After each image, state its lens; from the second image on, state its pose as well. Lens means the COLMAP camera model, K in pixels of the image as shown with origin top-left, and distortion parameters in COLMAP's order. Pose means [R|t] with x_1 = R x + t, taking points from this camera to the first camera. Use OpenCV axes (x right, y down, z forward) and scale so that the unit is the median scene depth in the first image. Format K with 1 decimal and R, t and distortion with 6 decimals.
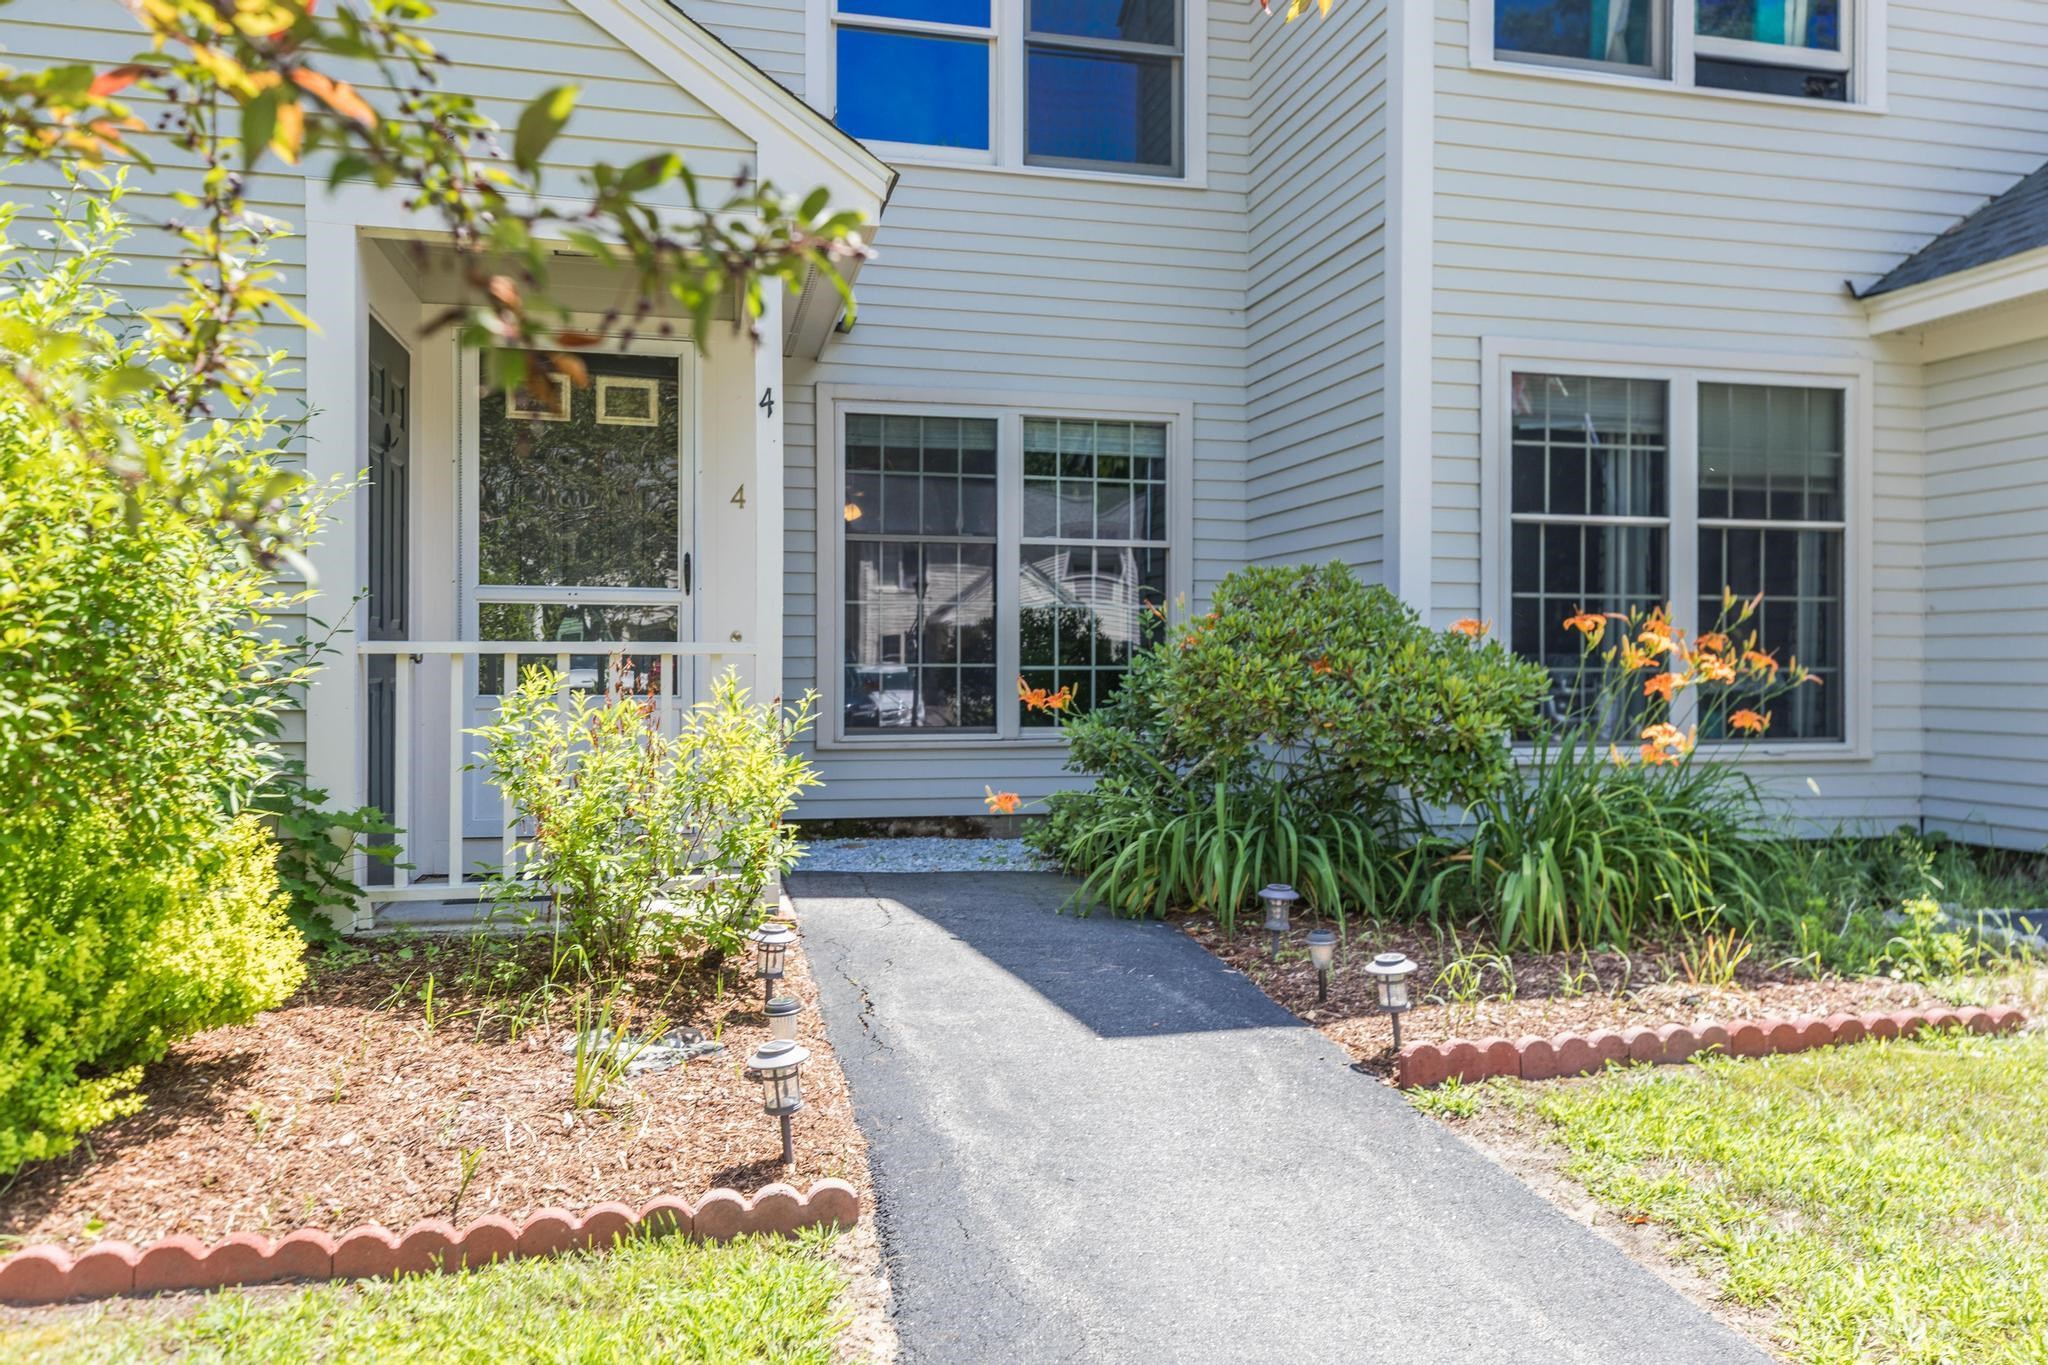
lens RADIAL K [[1543.2, 0, 1026.5], [0, 1543.2, 684.3], [0, 0, 1]] dist [-0.063465, -0.001946]
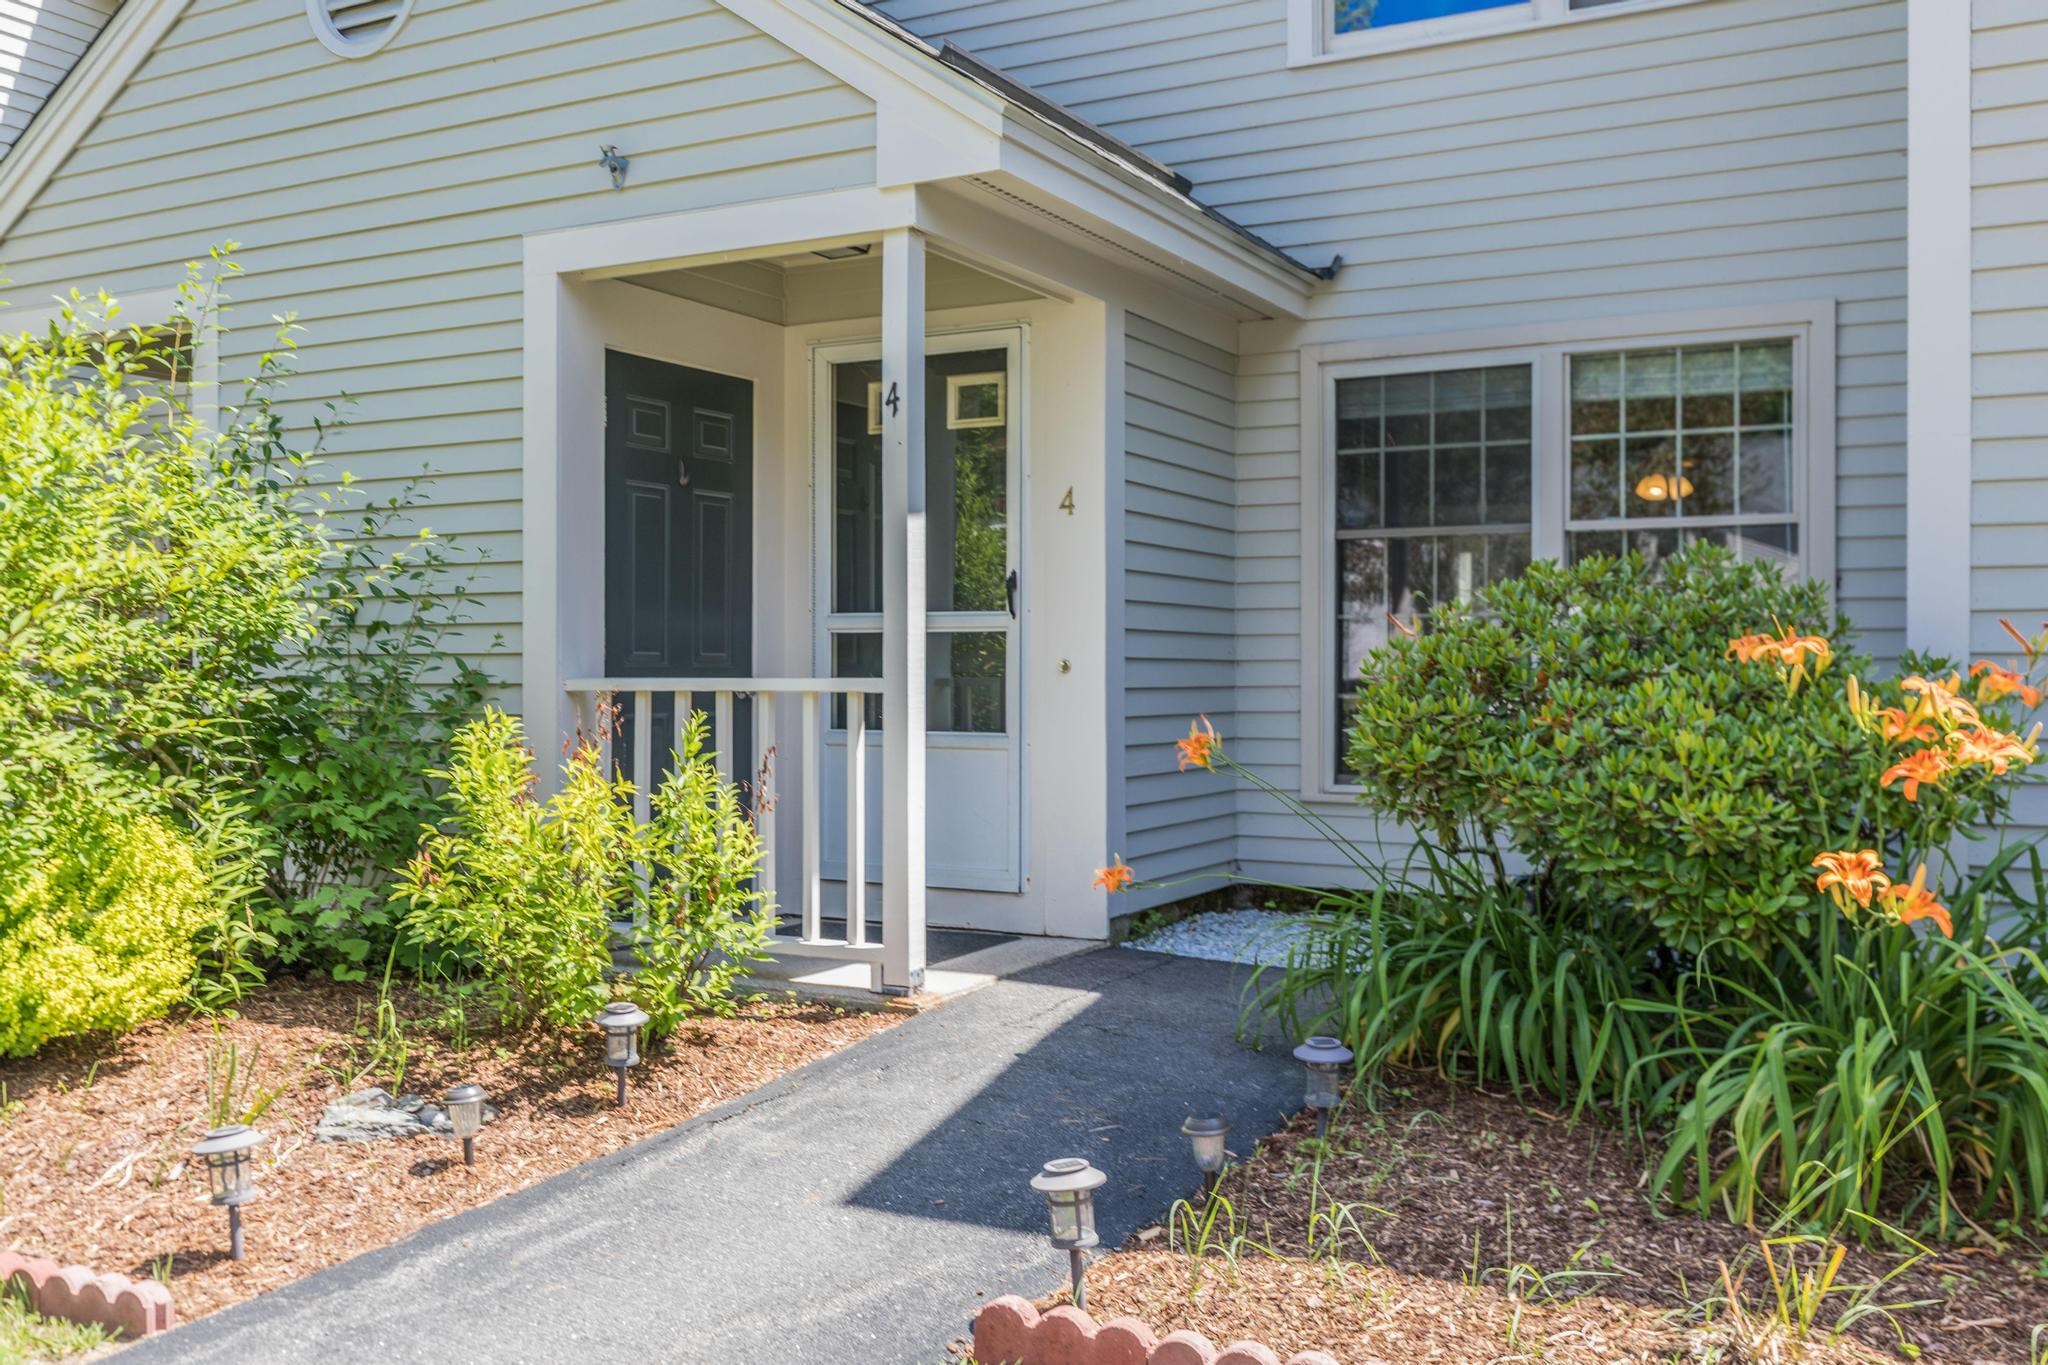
lens RADIAL K [[1790.8, 0, 1028.0], [0, 1790.8, 672.2], [0, 0, 1]] dist [-0.012424, 0.018508]
pose [[0.758961, -0.007968, -0.651088, 0.437100], [-0.001524, 0.999901, -0.014014, -0.013872], [0.651135, 0.011628, 0.758873, 0.235914]]
